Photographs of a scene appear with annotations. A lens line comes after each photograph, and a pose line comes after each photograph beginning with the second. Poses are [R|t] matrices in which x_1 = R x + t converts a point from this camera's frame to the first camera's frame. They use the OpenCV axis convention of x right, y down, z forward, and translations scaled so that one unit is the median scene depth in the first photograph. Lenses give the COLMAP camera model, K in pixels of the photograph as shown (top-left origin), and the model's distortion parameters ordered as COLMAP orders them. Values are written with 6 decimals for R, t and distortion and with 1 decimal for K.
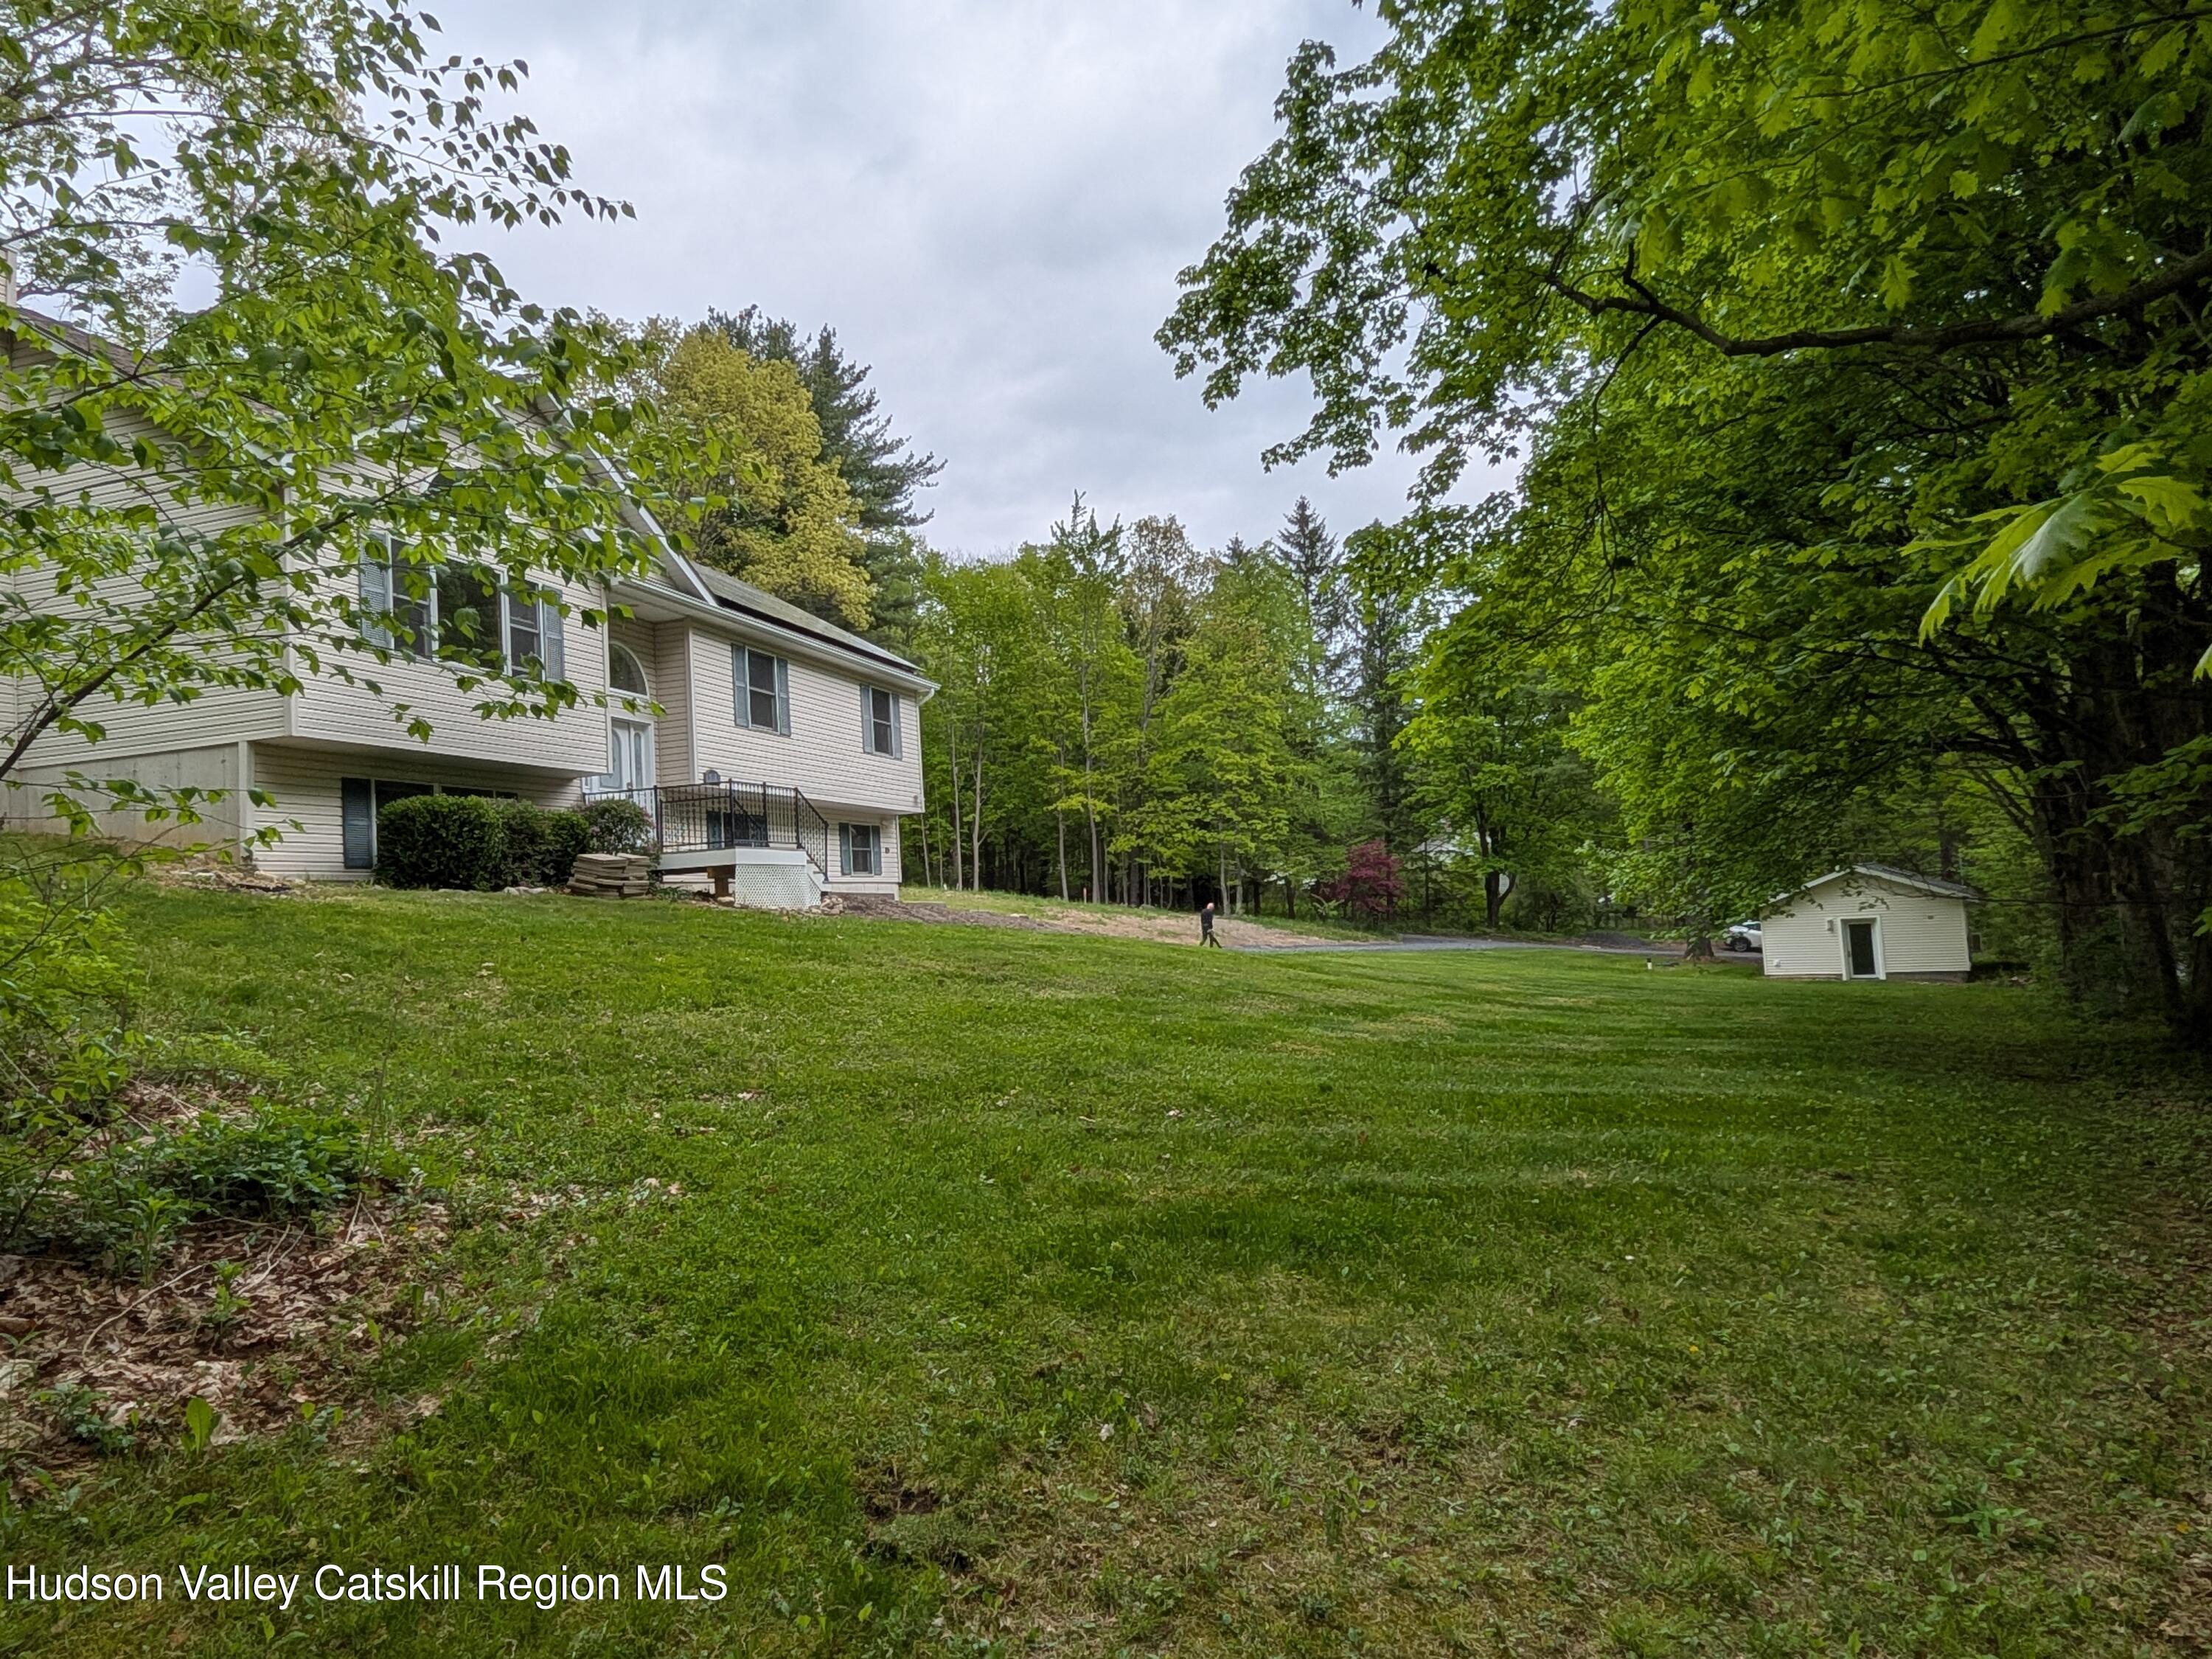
lens RADIAL K [[1312.0, 0, 1090.1], [0, 1312.0, 822.3], [0, 0, 1]] dist [-0.015797, 0.001440]
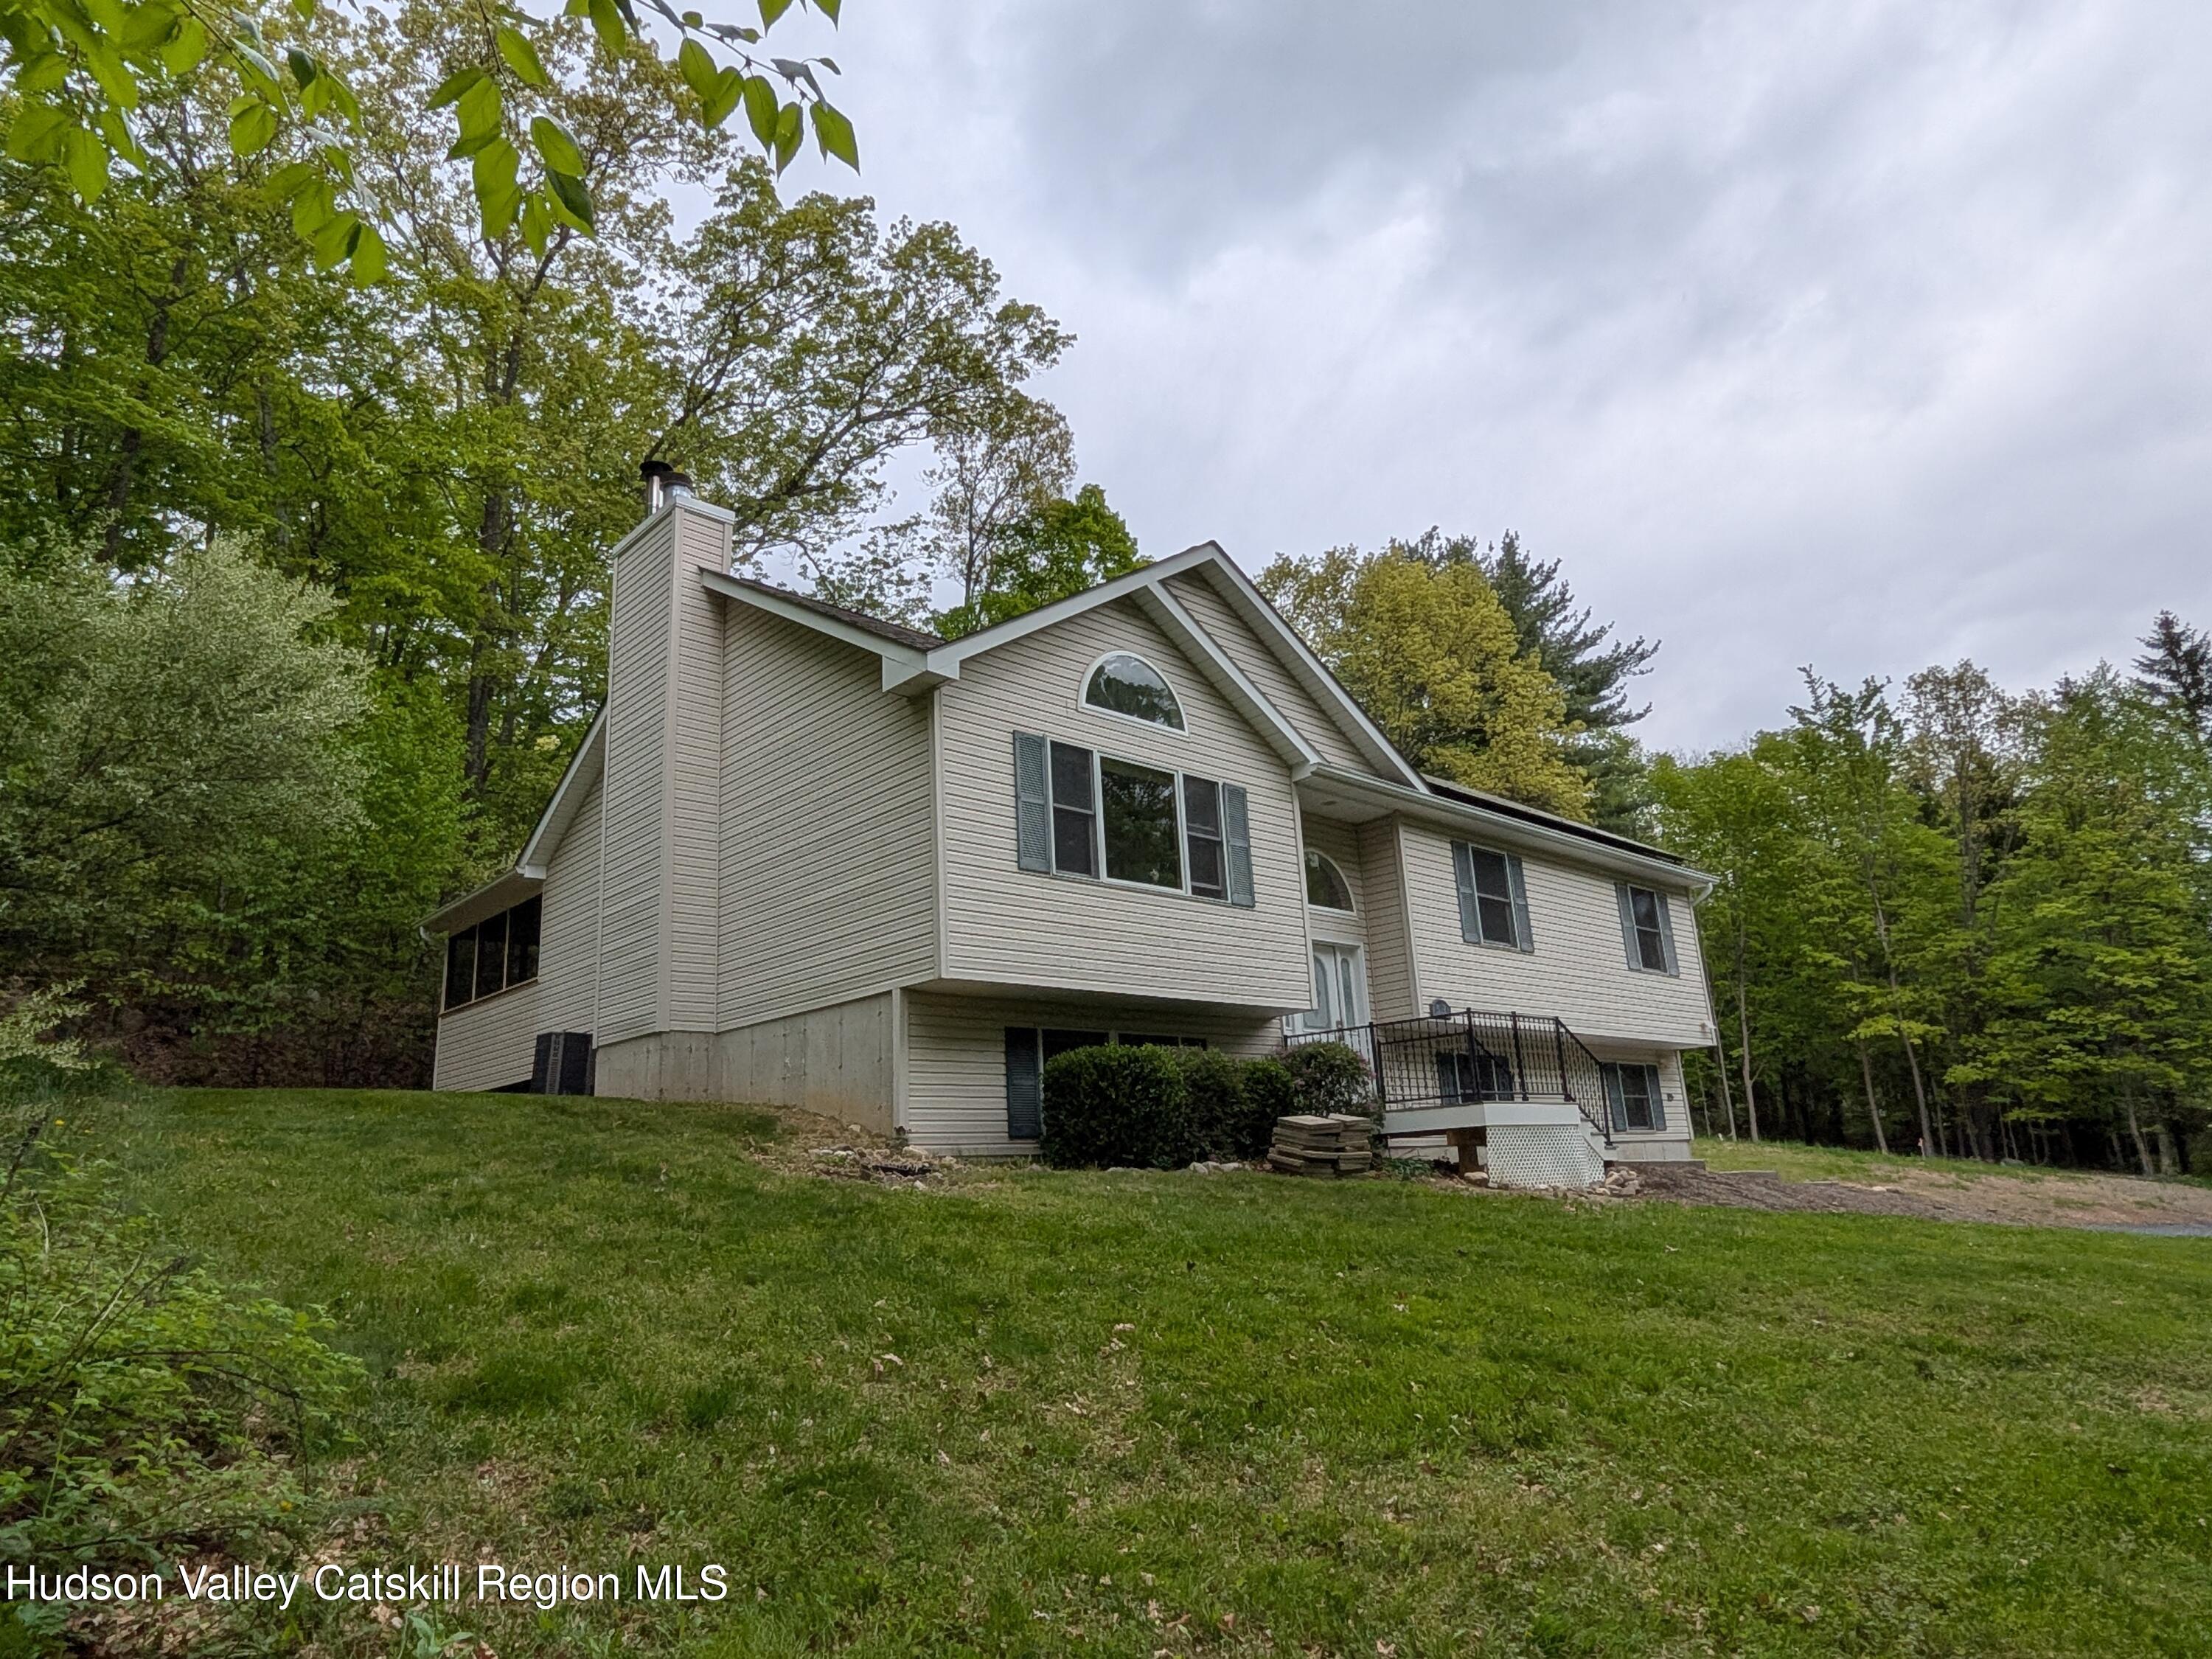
lens RADIAL K [[1312.0, 0, 1090.1], [0, 1312.0, 822.3], [0, 0, 1]] dist [-0.015797, 0.001440]
pose [[0.863574, -0.118937, -0.489993, -0.066078], [0.028185, 0.981649, -0.188604, -0.002210], [0.503433, 0.149064, 0.851079, 0.193388]]
